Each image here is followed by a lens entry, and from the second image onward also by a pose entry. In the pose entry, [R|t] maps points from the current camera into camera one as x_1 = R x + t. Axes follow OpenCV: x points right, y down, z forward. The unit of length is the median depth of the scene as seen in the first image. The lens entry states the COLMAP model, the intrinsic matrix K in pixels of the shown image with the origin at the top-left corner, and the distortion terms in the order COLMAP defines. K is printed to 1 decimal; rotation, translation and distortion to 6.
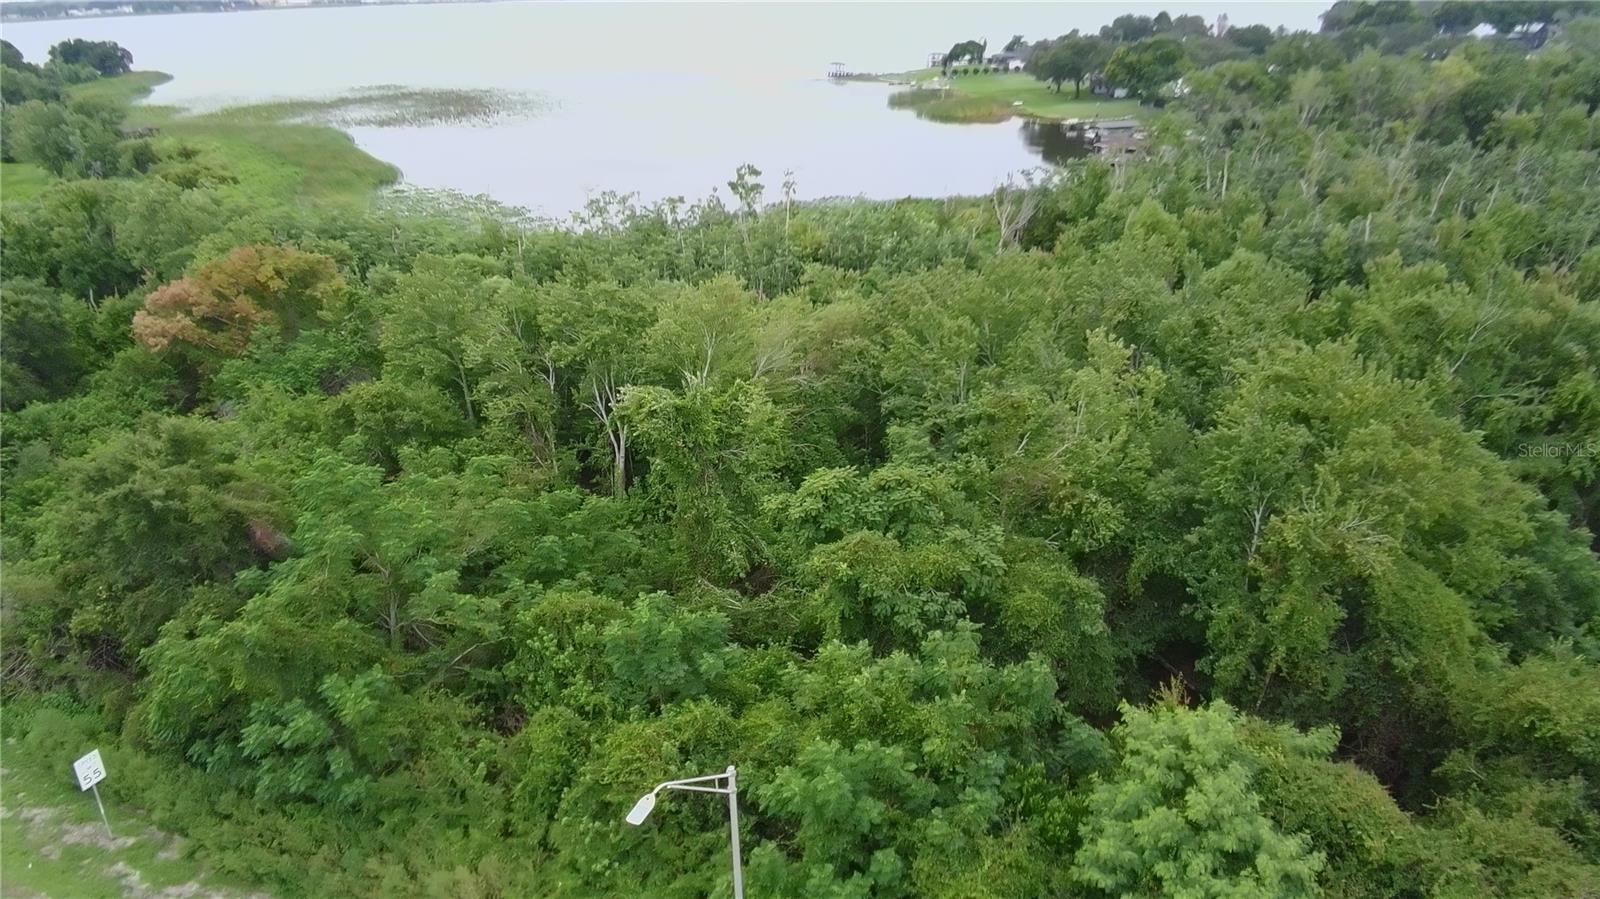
lens RADIAL K [[1059.7, 0, 800.0], [0, 1059.7, 449.5], [0, 0, 1]] dist [0.050464, -0.105965]
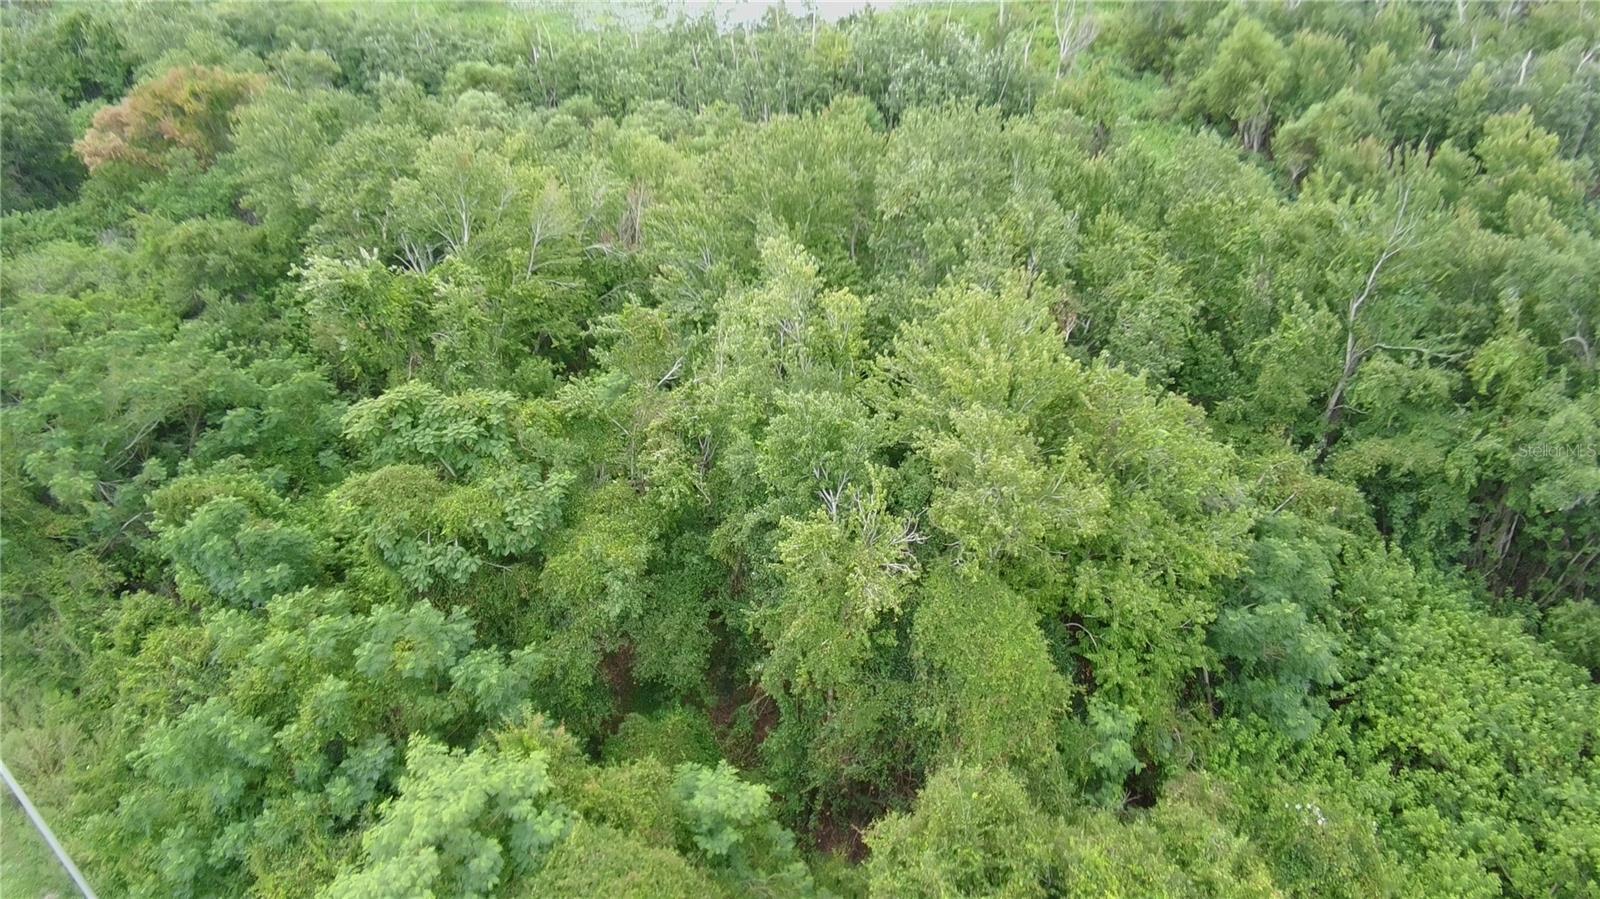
lens RADIAL K [[1056.9, 0, 796.6], [0, 1056.9, 438.5], [0, 0, 1]] dist [0.028965, -0.072024]
pose [[0.963898, 0.116713, -0.239328, 0.160159], [-0.070310, 0.978478, 0.194001, -0.038121], [0.256820, -0.170170, 0.951360, 0.064386]]
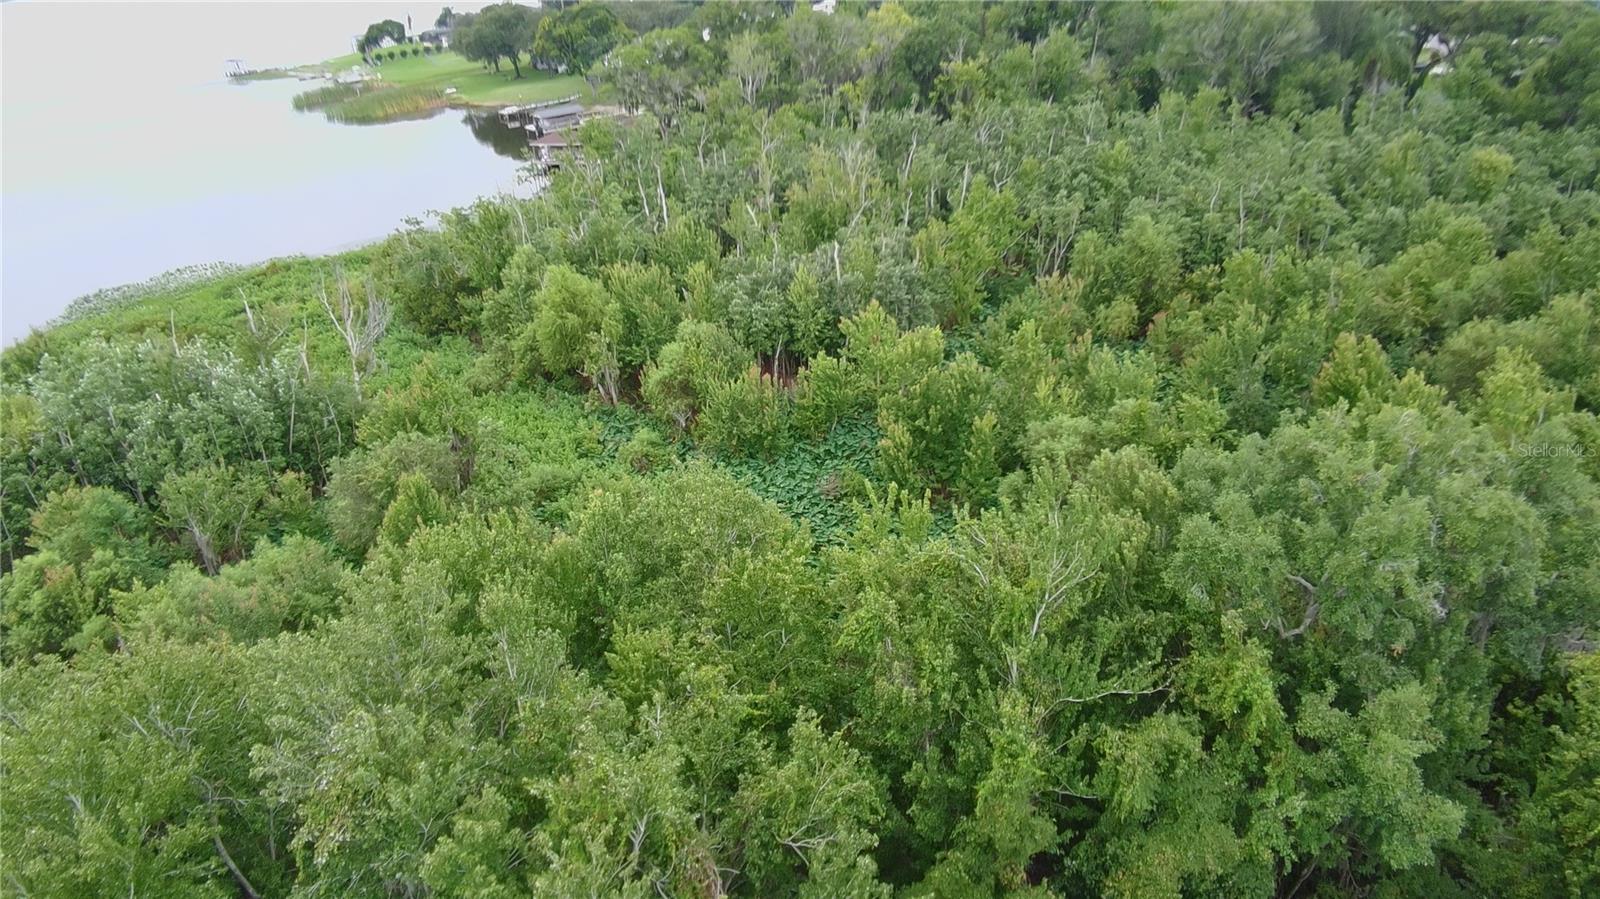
lens RADIAL K [[1079.0, 0, 812.6], [0, 1079.0, 455.2], [0, 0, 1]] dist [0.001603, -0.065440]
pose [[0.892233, -0.239319, 0.382945, 0.123812], [0.225005, 0.970860, 0.082488, -0.094093], [-0.391527, 0.012566, 0.920081, 0.194958]]
